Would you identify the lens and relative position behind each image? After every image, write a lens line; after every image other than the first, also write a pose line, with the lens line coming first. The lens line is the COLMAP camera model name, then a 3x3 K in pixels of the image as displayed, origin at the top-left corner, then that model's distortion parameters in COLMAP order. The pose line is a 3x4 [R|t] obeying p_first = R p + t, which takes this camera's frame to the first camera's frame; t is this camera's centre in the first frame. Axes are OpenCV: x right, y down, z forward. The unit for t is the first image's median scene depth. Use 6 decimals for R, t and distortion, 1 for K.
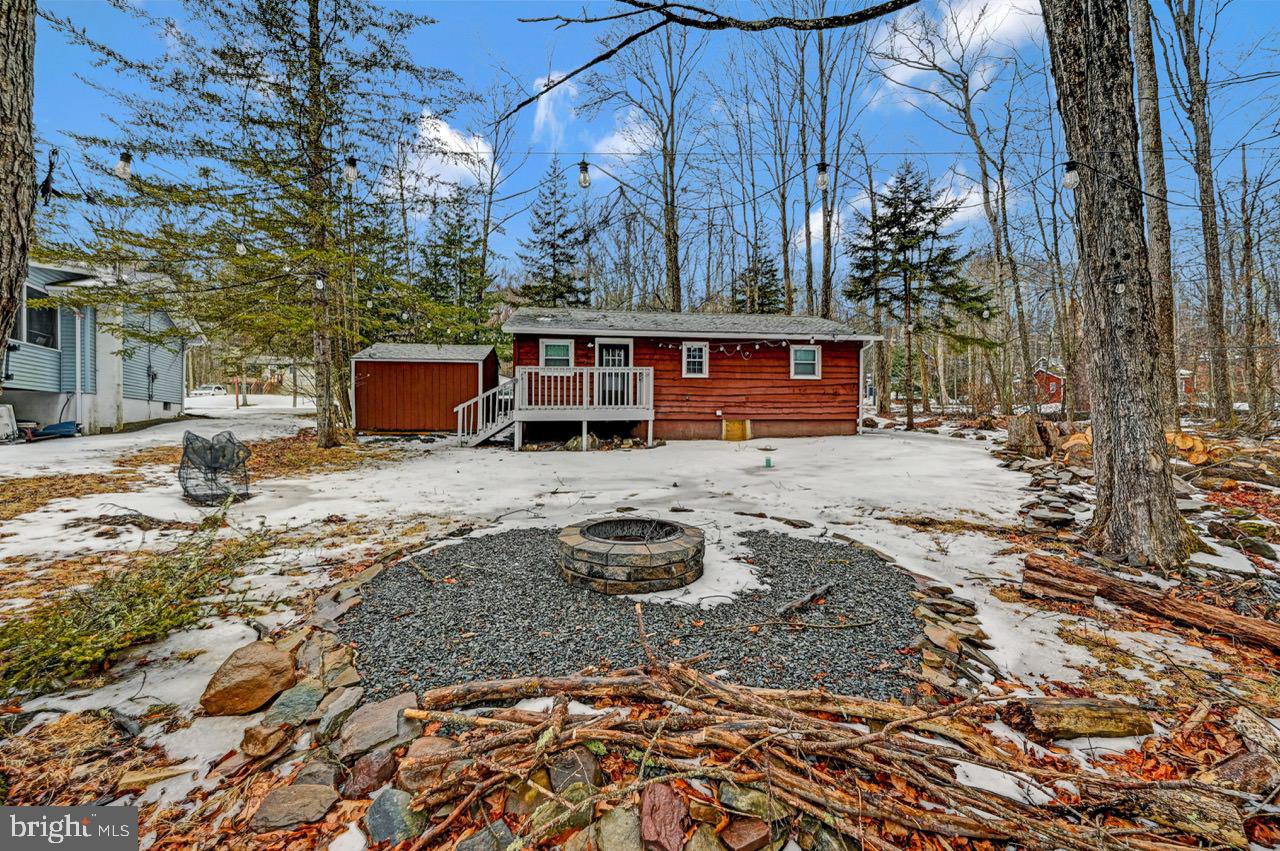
lens RADIAL K [[513.8, 0, 640.0], [0, 513.8, 425.5], [0, 0, 1]] dist [-0.002270, -0.000091]
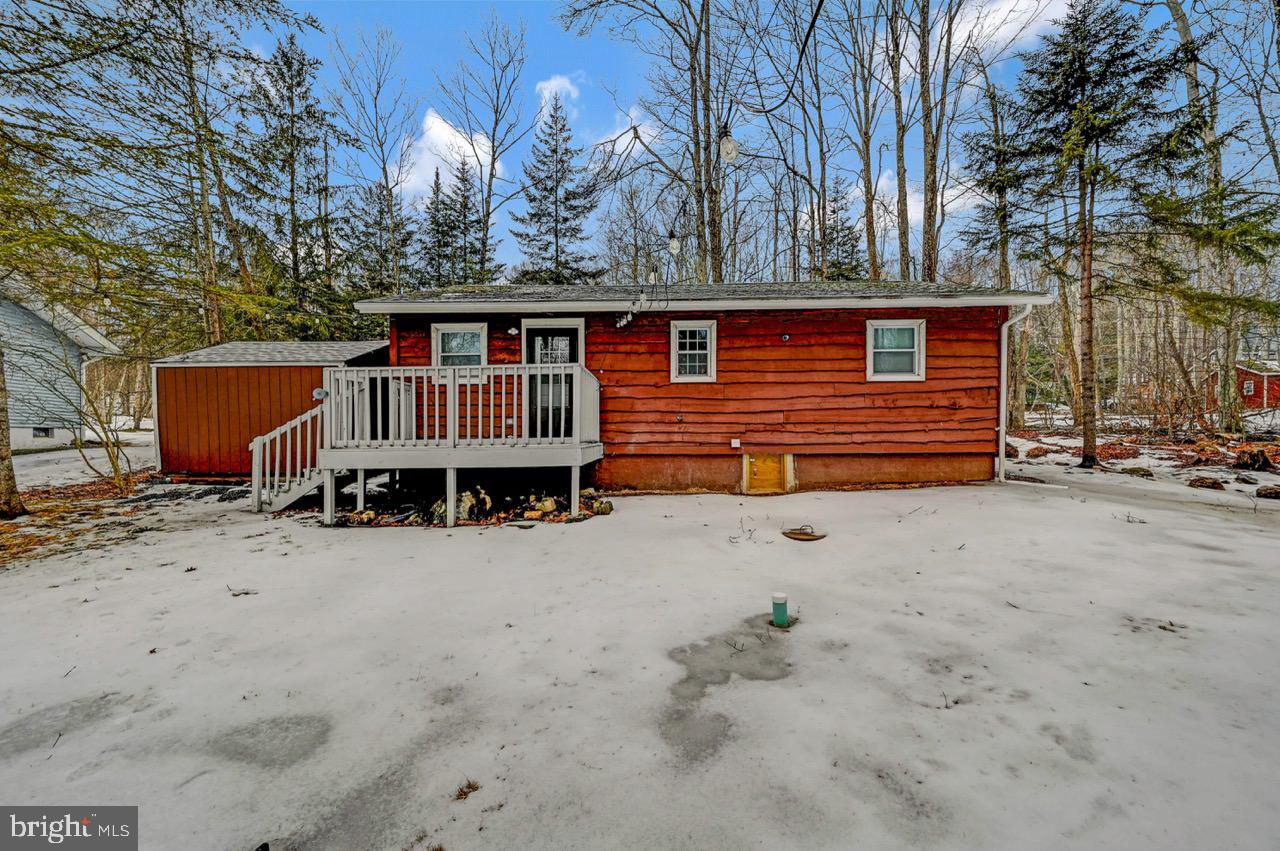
lens RADIAL K [[534.5, 0, 637.0], [0, 534.5, 448.5], [0, 0, 1]] dist [-0.008267, -0.000127]
pose [[0.989689, -0.003285, -0.143193, 0.129821], [0.006771, 0.999692, 0.023869, -0.033566], [0.143070, -0.024593, 0.989407, 0.393578]]
